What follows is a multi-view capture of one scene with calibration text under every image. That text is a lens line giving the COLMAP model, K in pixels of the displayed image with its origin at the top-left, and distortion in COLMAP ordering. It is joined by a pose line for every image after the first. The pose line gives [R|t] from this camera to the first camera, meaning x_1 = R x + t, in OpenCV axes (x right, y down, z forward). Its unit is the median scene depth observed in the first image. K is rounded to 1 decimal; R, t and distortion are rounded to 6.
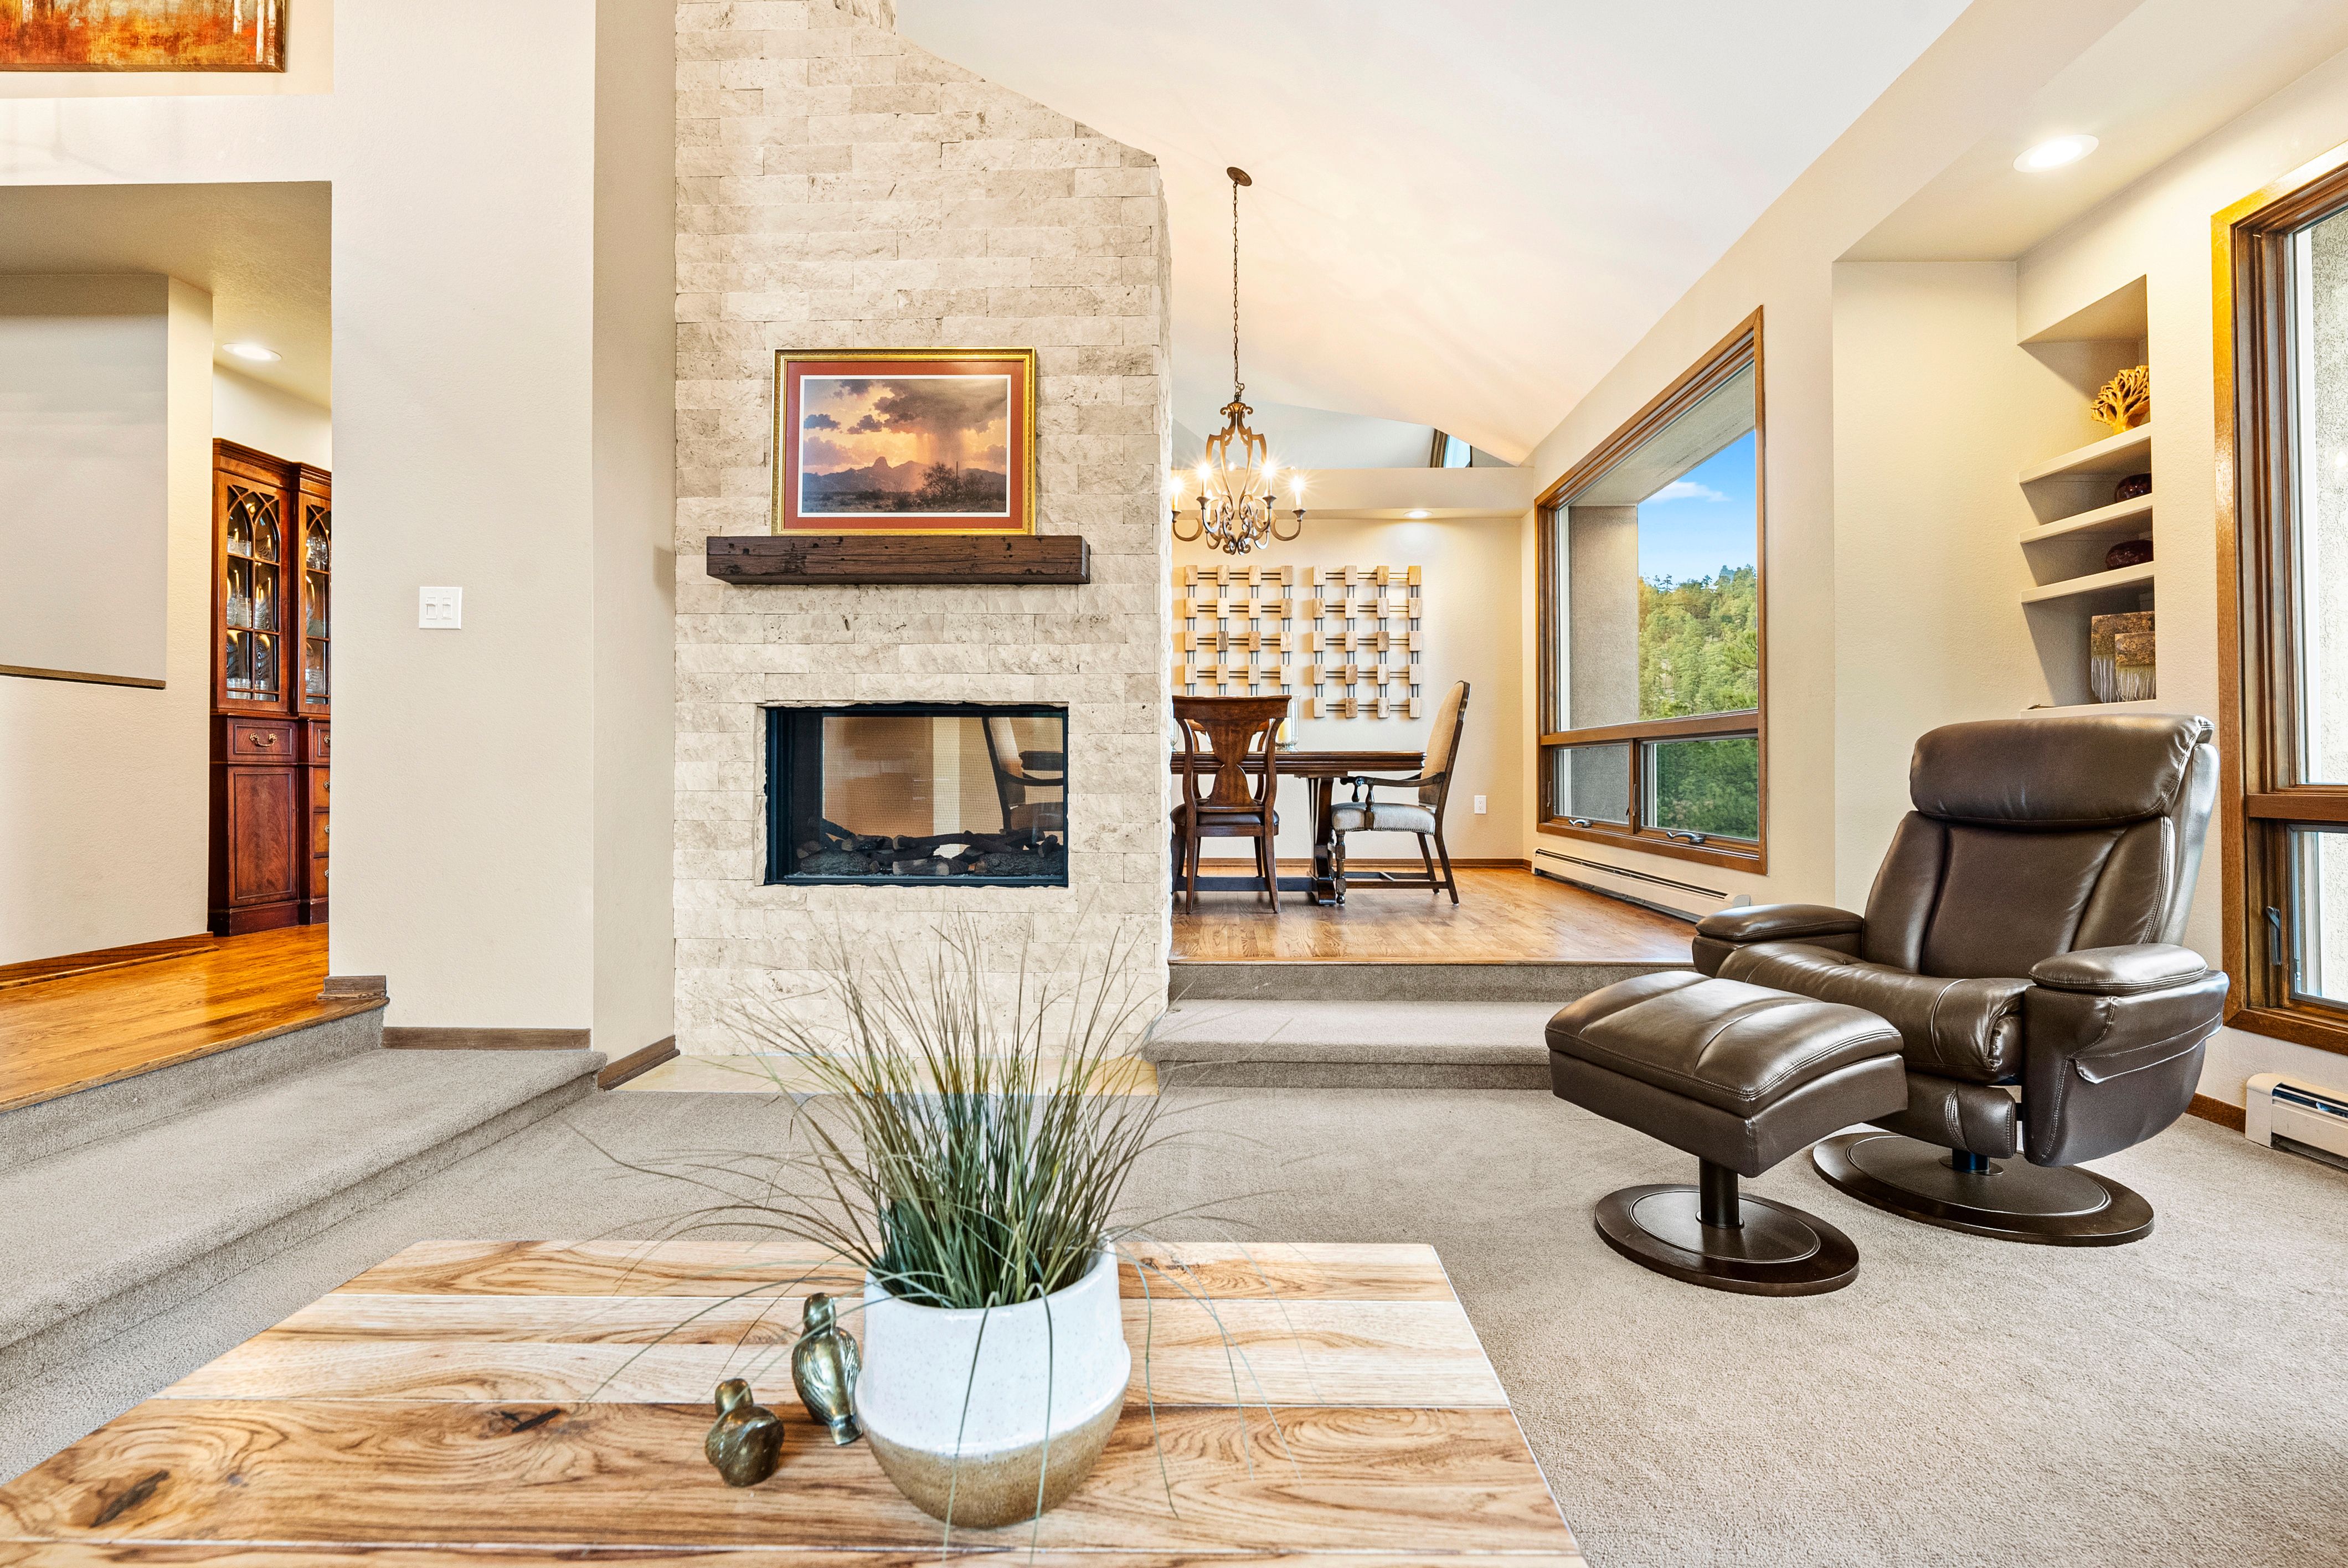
lens RADIAL K [[1092.9, 0, 1179.8], [0, 1092.9, 759.2], [0, 0, 1]] dist [-0.001215, 0.000314]
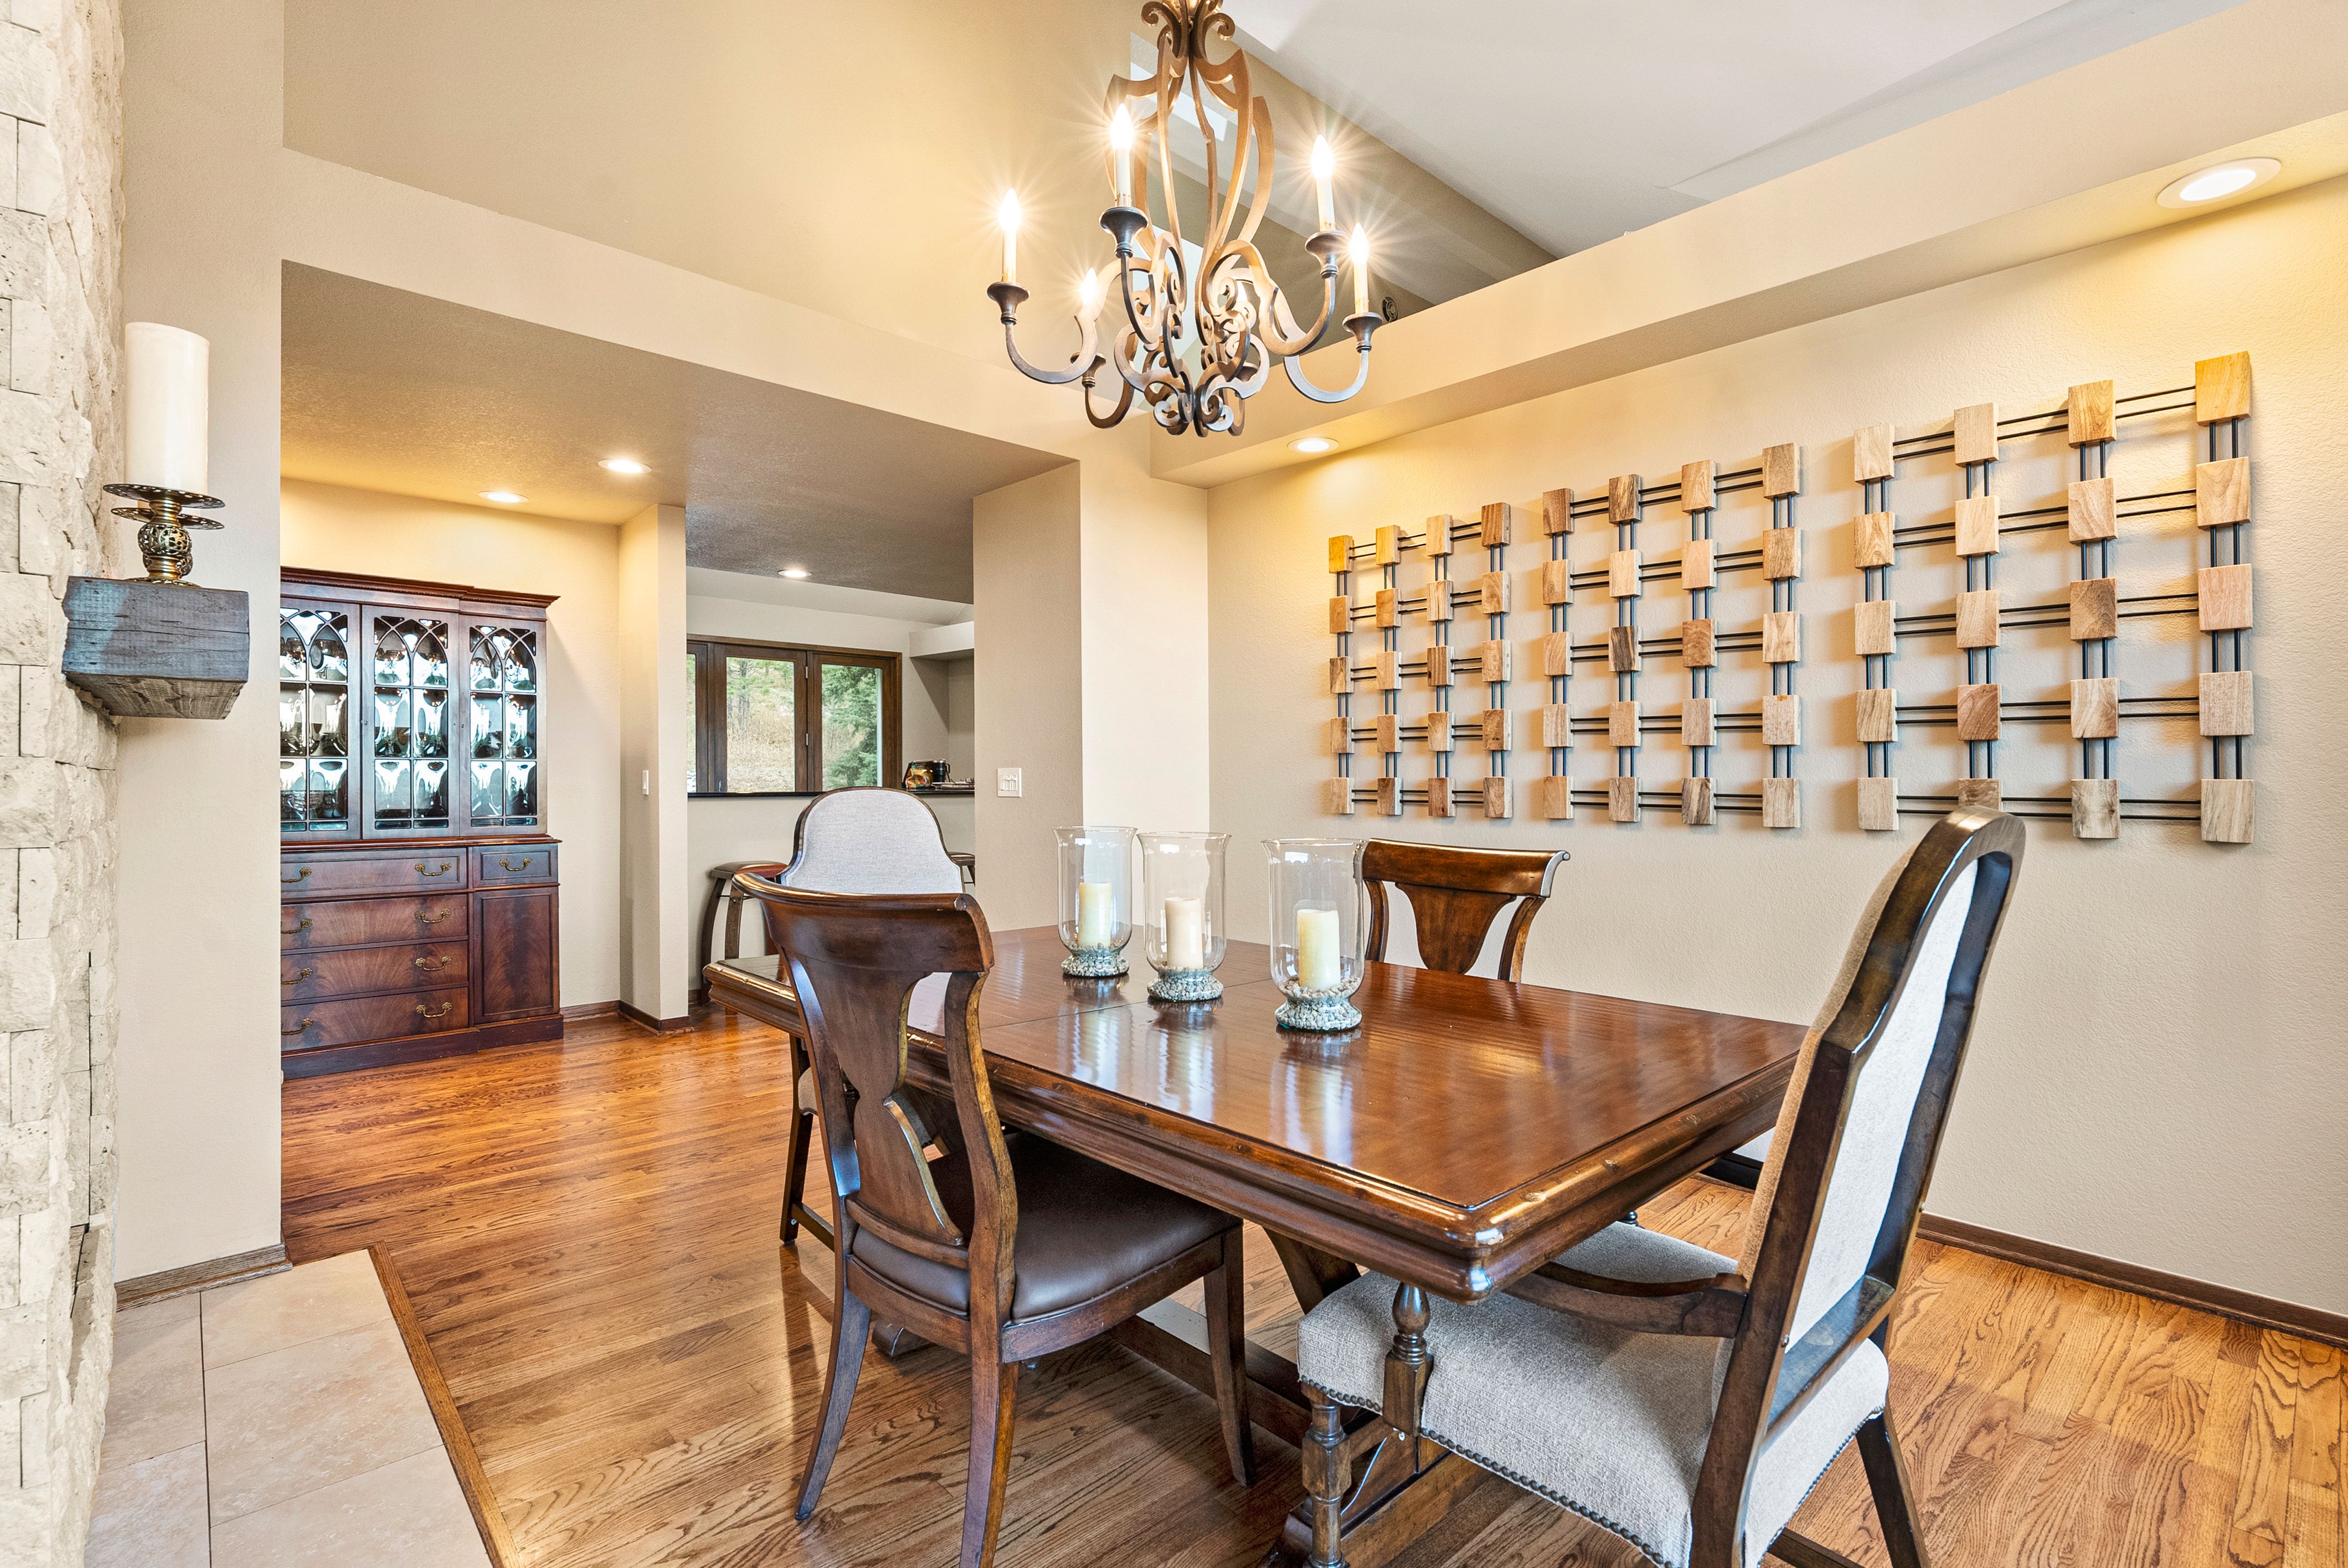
lens RADIAL K [[1092.9, 0, 1175.7], [0, 1092.9, 774.1], [0, 0, 1]] dist [-0.001215, 0.000314]
pose [[0.694545, -0.001992, -0.719447, 0.466312], [0.004120, 0.999991, 0.001208, -0.119598], [0.719437, -0.003803, 0.694547, 1.140369]]
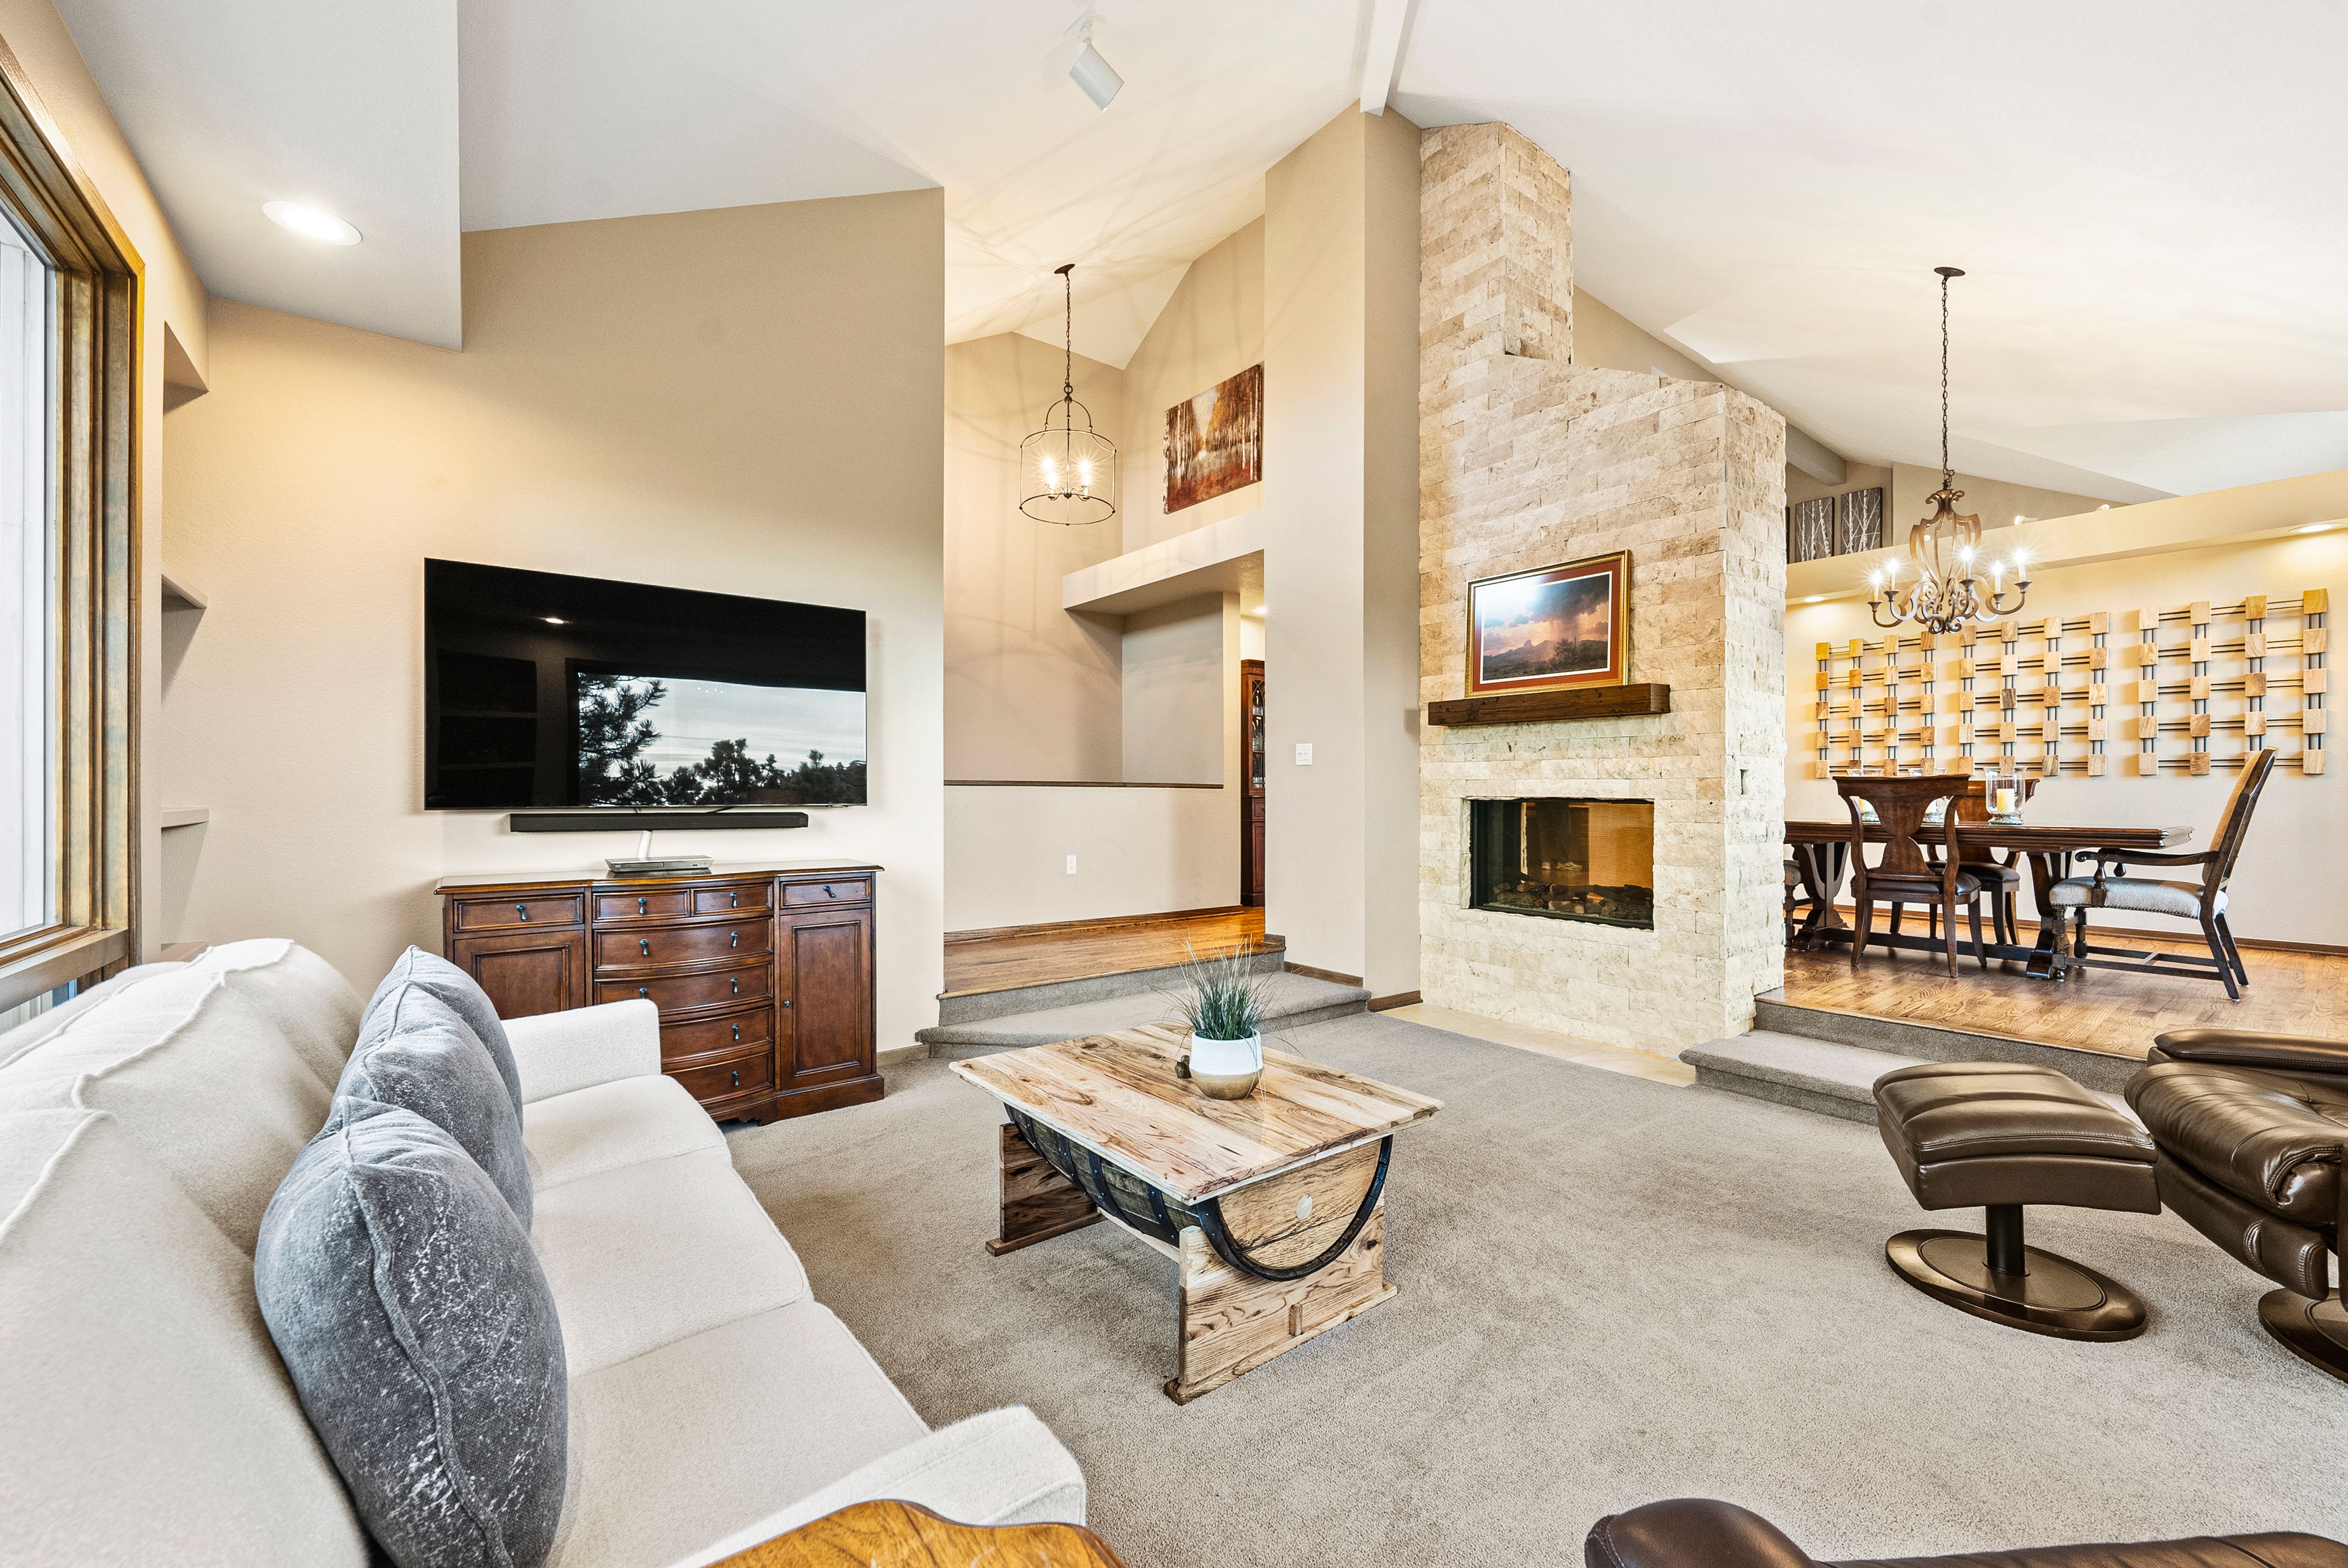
lens RADIAL K [[927.3, 0, 1185.0], [0, 927.3, 799.9], [0, 0, 1]] dist [-0.000103, -0.000096]
pose [[0.637861, 0.007096, -0.770119, 0.424953], [0.008741, 0.999826, 0.016452, -0.075288], [0.770102, -0.017225, 0.637688, -0.212846]]
